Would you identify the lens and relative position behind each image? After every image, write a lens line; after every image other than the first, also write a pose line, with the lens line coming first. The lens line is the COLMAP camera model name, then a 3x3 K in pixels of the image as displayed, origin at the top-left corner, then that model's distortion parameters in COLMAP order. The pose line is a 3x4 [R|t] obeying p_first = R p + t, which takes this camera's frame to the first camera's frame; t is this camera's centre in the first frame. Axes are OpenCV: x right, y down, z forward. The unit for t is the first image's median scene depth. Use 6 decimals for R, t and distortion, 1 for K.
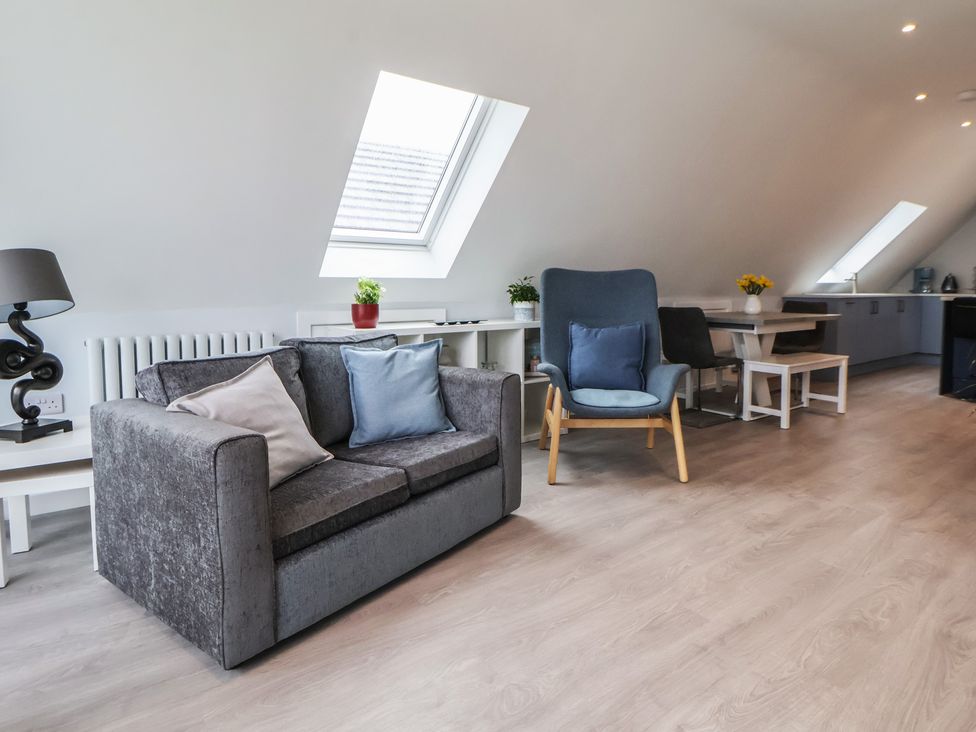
lens RADIAL K [[568.5, 0, 518.0], [0, 568.5, 322.5], [0, 0, 1]] dist [0.003955, -0.020444]
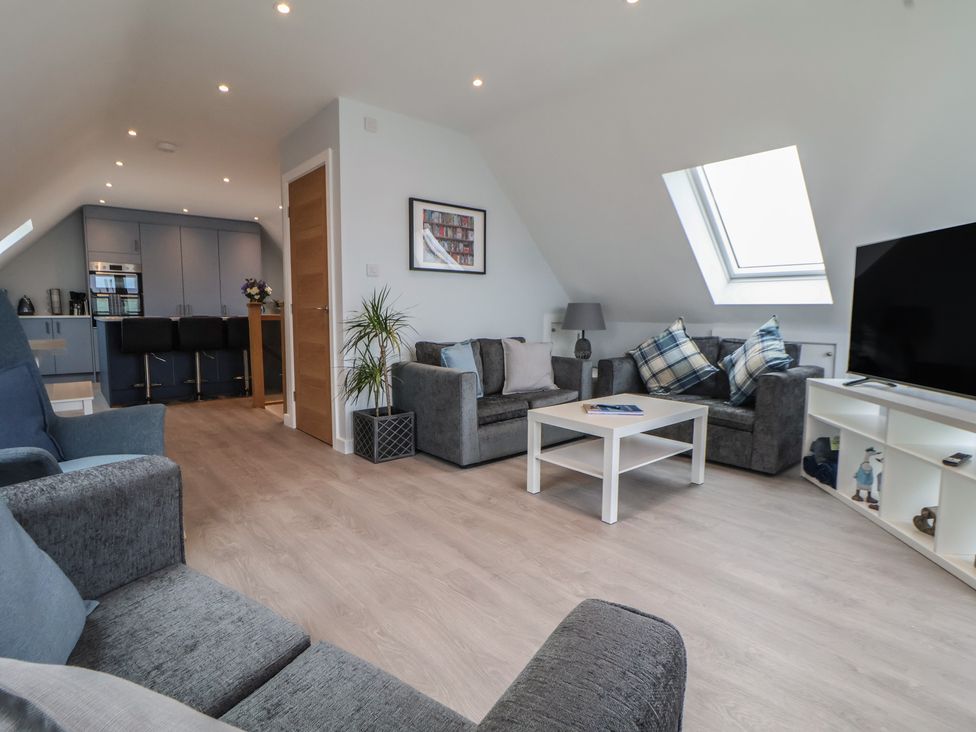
lens RADIAL K [[505.6, 0, 485.6], [0, 505.6, 359.5], [0, 0, 1]] dist [0.000890, -0.013228]
pose [[-0.048080, -0.098334, 0.993991, -0.490636], [0.059480, 0.993094, 0.101123, -0.039726], [-0.997071, 0.063985, -0.041899, 0.613746]]
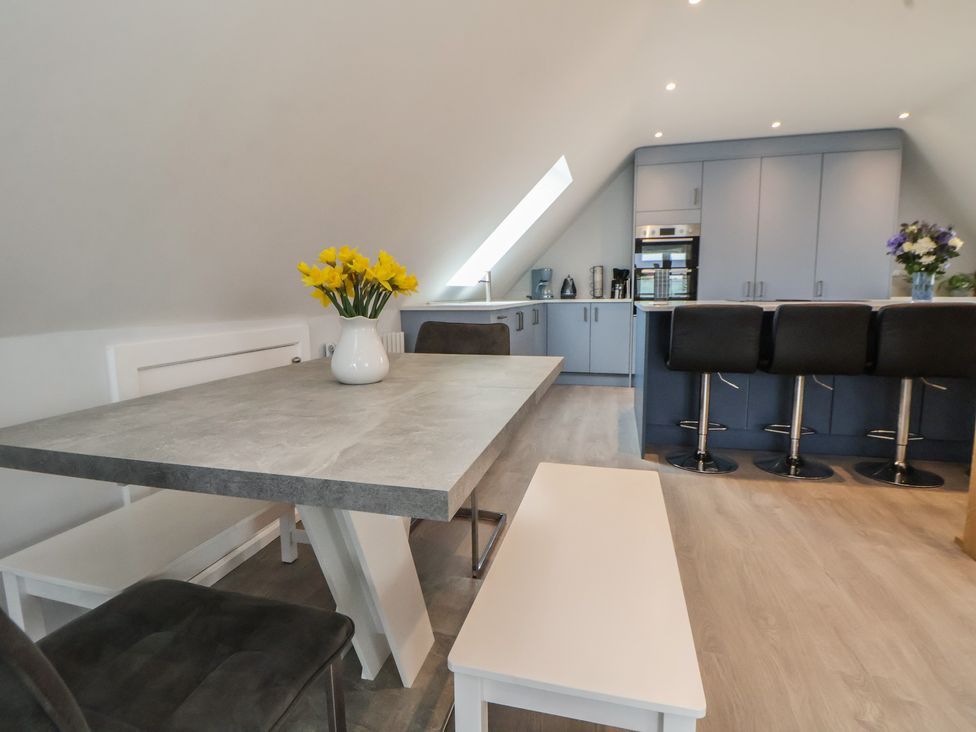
lens RADIAL K [[502.5, 0, 478.9], [0, 502.5, 361.8], [0, 0, 1]] dist [-0.002077, -0.014260]
pose [[0.797342, -0.091866, 0.596495, 0.525936], [0.051567, 0.995103, 0.084324, -0.076103], [-0.601321, -0.036476, 0.798175, 1.297856]]
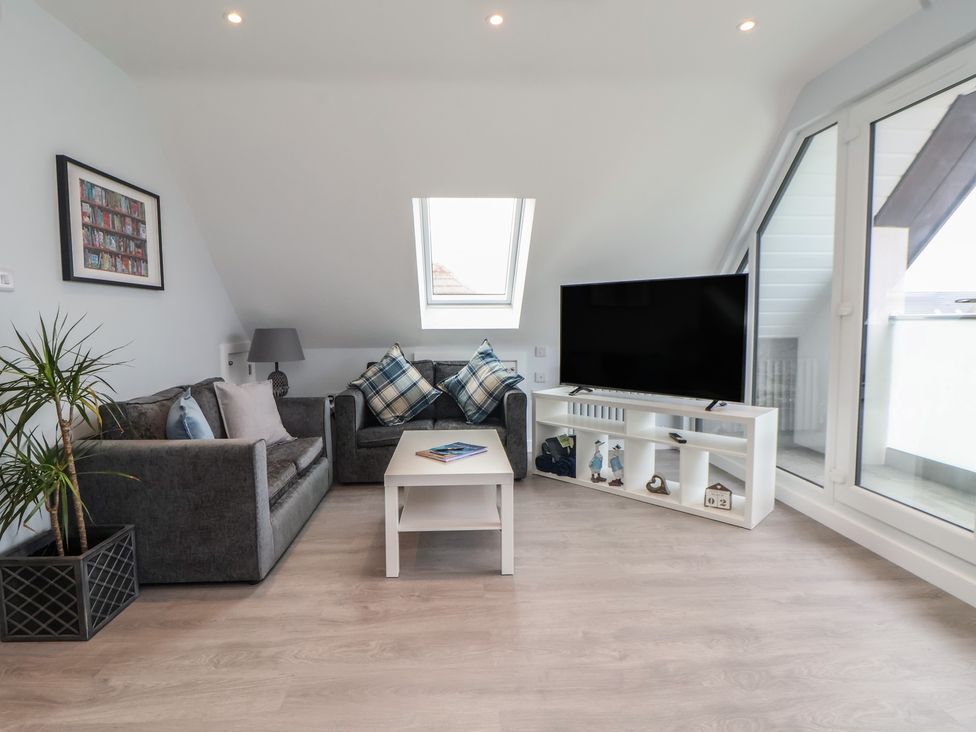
lens RADIAL K [[514.4, 0, 477.7], [0, 514.4, 359.4], [0, 0, 1]] dist [0.000402, -0.013994]
pose [[-0.820593, -0.038796, 0.570195, -0.063885], [0.041041, 0.991117, 0.126499, -0.109380], [-0.570038, 0.127205, -0.811711, 1.052581]]
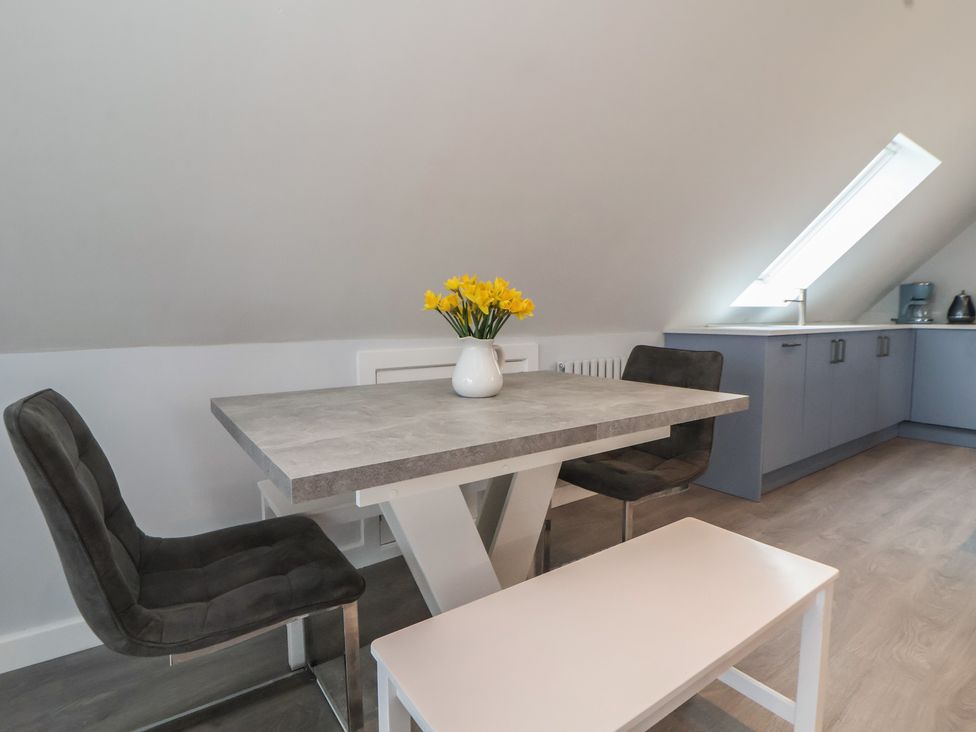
lens RADIAL K [[505.6, 0, 485.6], [0, 505.6, 359.5], [0, 0, 1]] dist [0.000890, -0.013228]
pose [[0.999354, -0.002937, -0.035823, 0.741673], [0.003704, 0.999765, 0.021362, -0.072274], [0.035752, -0.021481, 0.999130, 1.216622]]
